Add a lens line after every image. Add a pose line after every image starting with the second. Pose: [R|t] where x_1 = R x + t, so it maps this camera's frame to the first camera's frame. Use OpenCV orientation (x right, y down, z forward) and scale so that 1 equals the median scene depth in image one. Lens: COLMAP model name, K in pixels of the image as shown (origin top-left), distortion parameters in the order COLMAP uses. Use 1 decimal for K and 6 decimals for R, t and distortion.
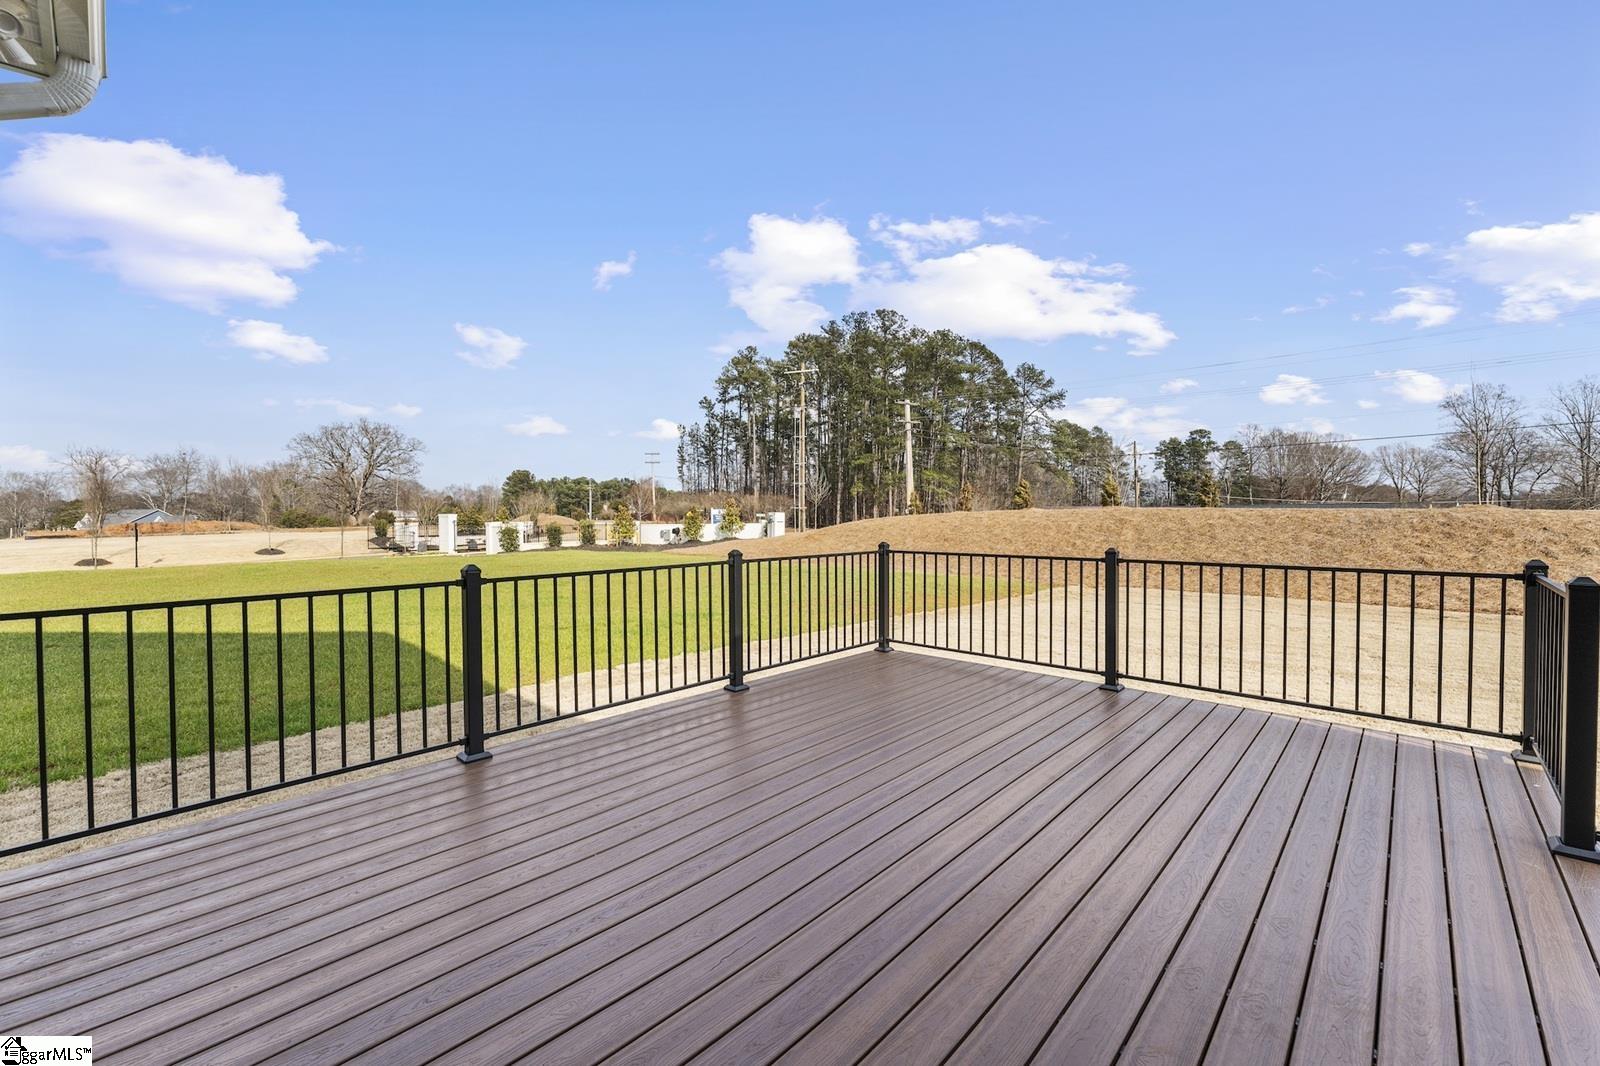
lens RADIAL K [[649.2, 0, 800.0], [0, 649.2, 533.0], [0, 0, 1]] dist [0.006912, 0.000257]
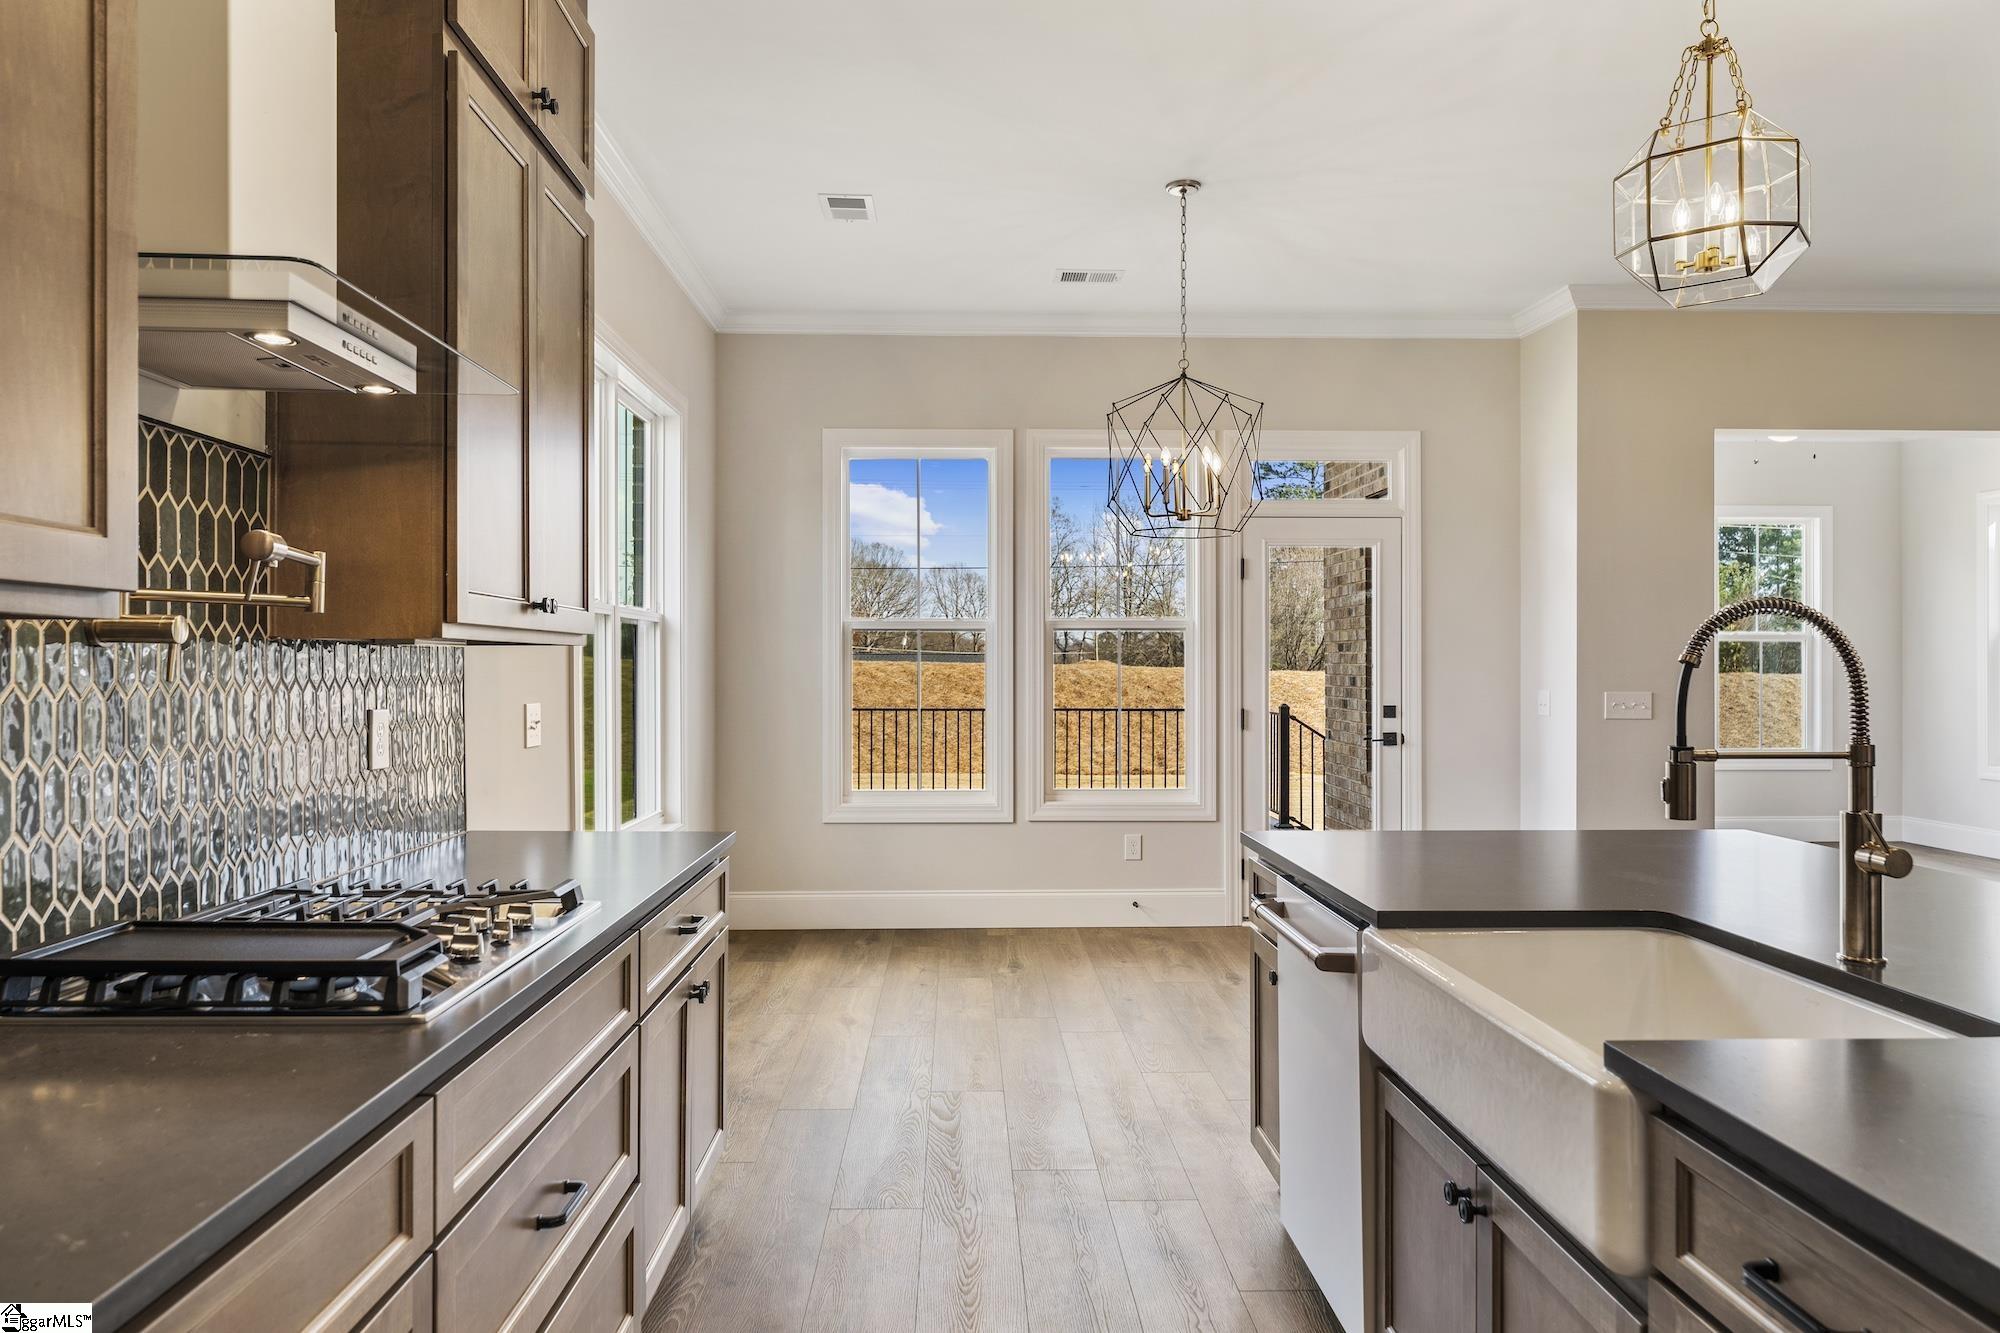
lens RADIAL K [[1334.3, 0, 1004.4], [0, 1334.3, 689.8], [0, 0, 1]] dist [0.006176, 0.001121]
pose [[0.704741, -0.005662, 0.709442, -0.109052], [0.012888, 0.999905, -0.004823, 0.001288], [-0.709347, 0.012542, 0.704747, -0.063243]]
